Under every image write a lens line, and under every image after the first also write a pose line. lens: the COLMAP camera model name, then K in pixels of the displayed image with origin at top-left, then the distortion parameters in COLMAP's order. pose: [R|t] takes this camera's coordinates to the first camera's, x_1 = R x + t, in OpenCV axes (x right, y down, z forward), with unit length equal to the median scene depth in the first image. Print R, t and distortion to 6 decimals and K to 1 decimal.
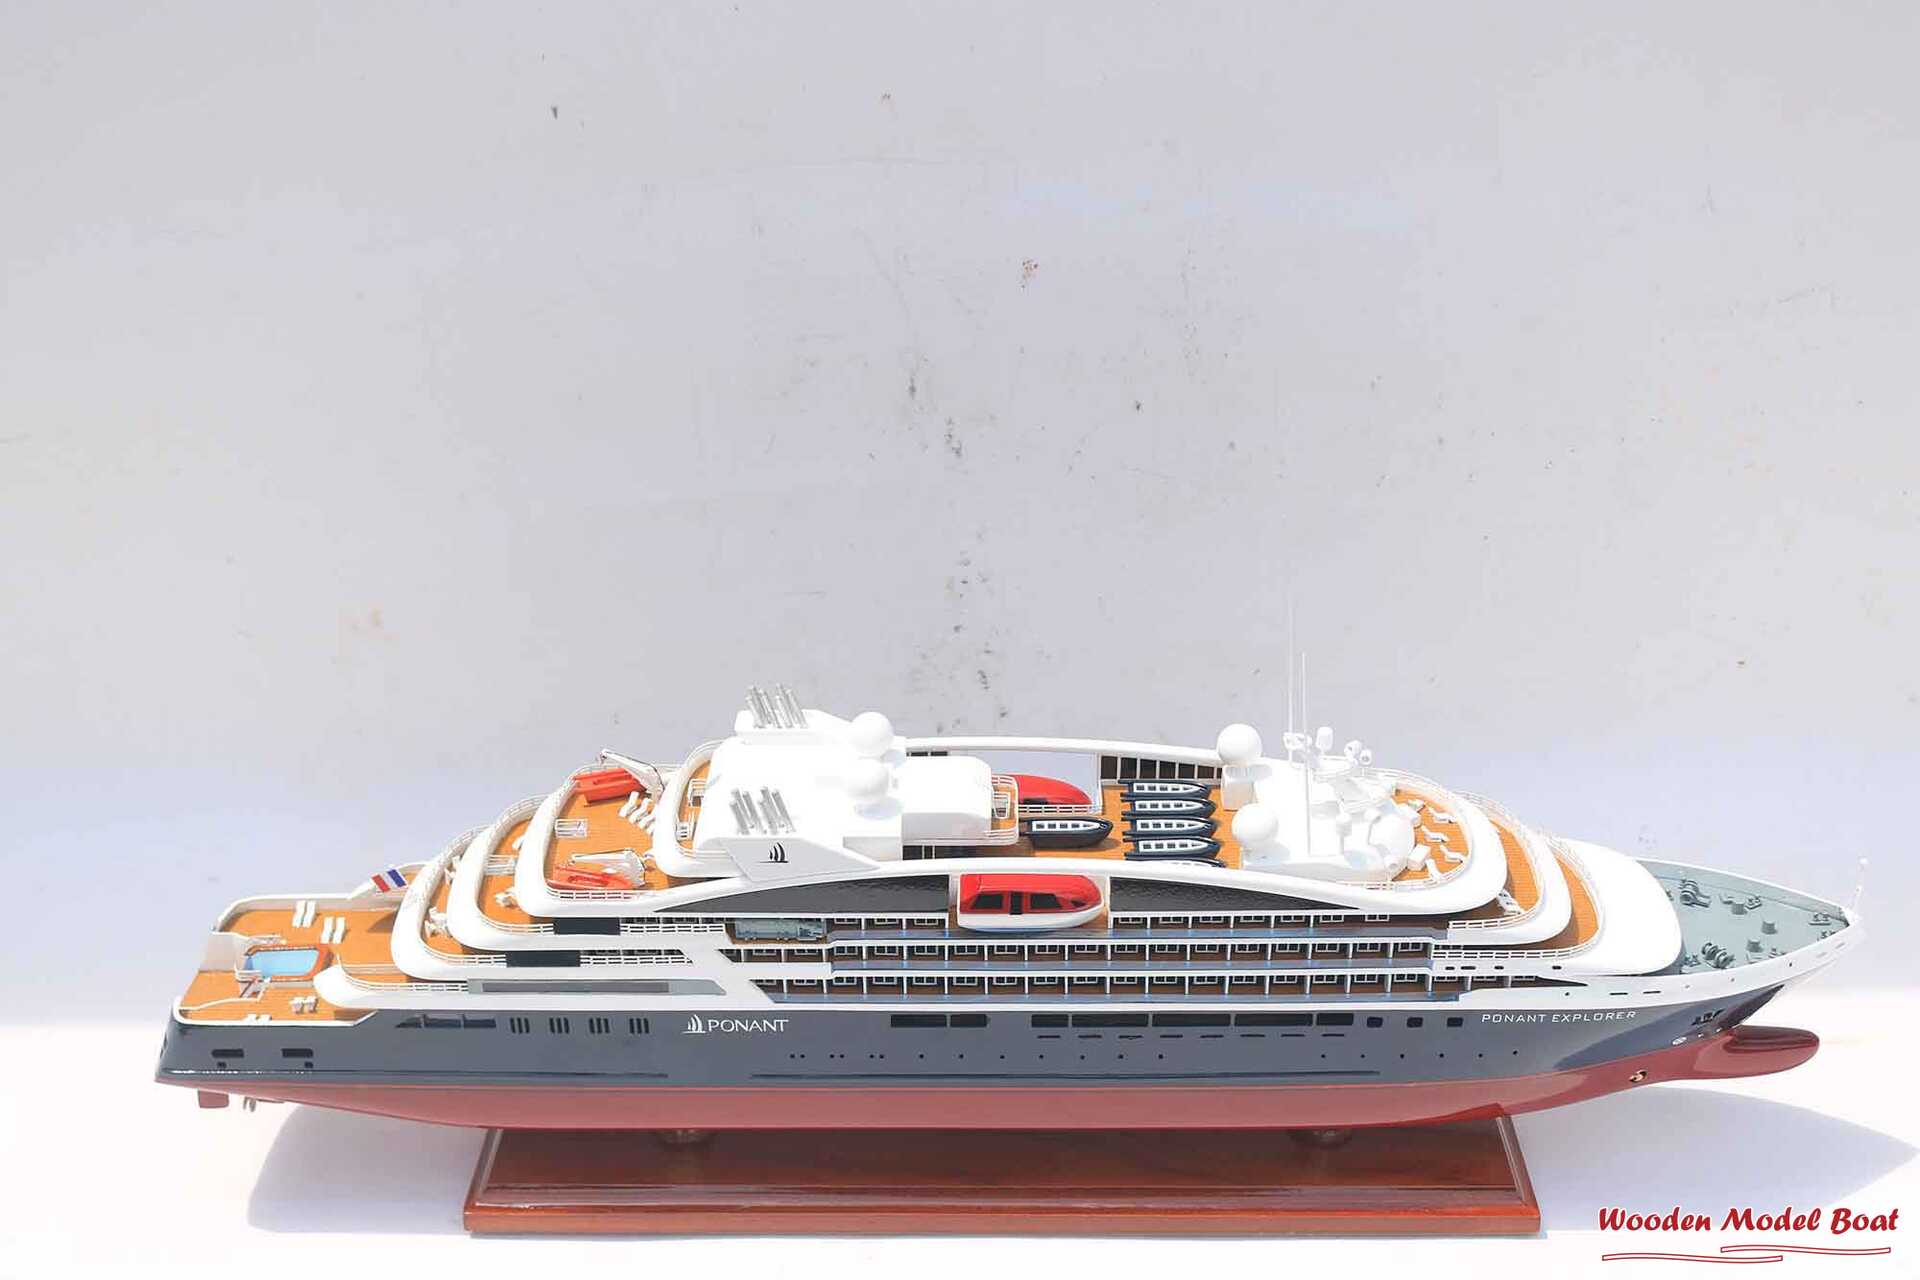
lens RADIAL K [[2291.9, 0, 952.9], [0, 2291.9, 635.9], [0, 0, 1]] dist [-0.079159, 0.000000]
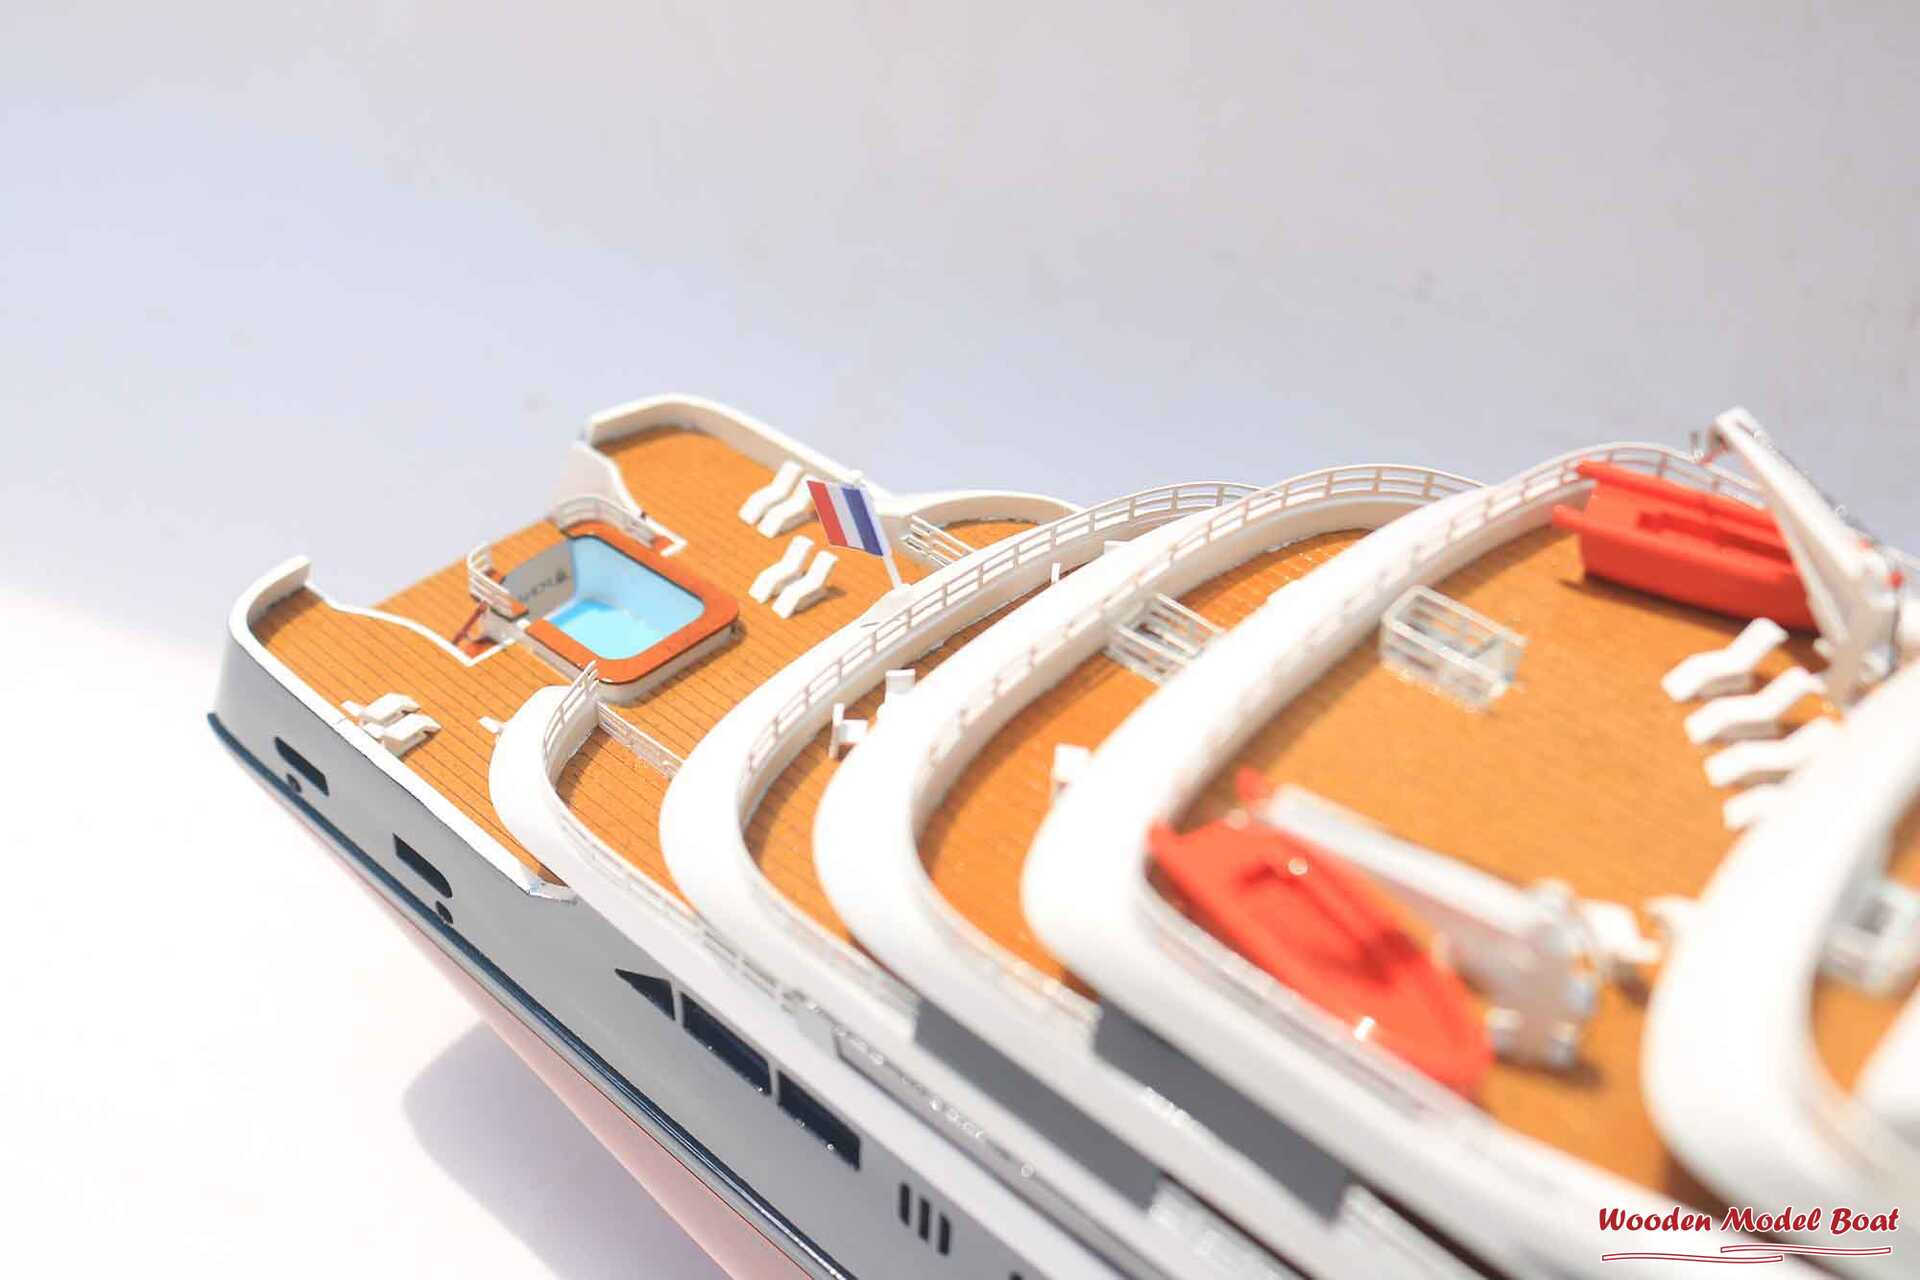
lens RADIAL K [[2045.3, 0, 951.1], [0, 2045.3, 644.1], [0, 0, 1]] dist [-0.089709, 0.000000]
pose [[0.747497, 0.458318, -0.480824, -0.104841], [-0.354548, 0.887393, 0.294670, 0.039698], [0.561733, -0.049790, 0.825819, 0.809549]]
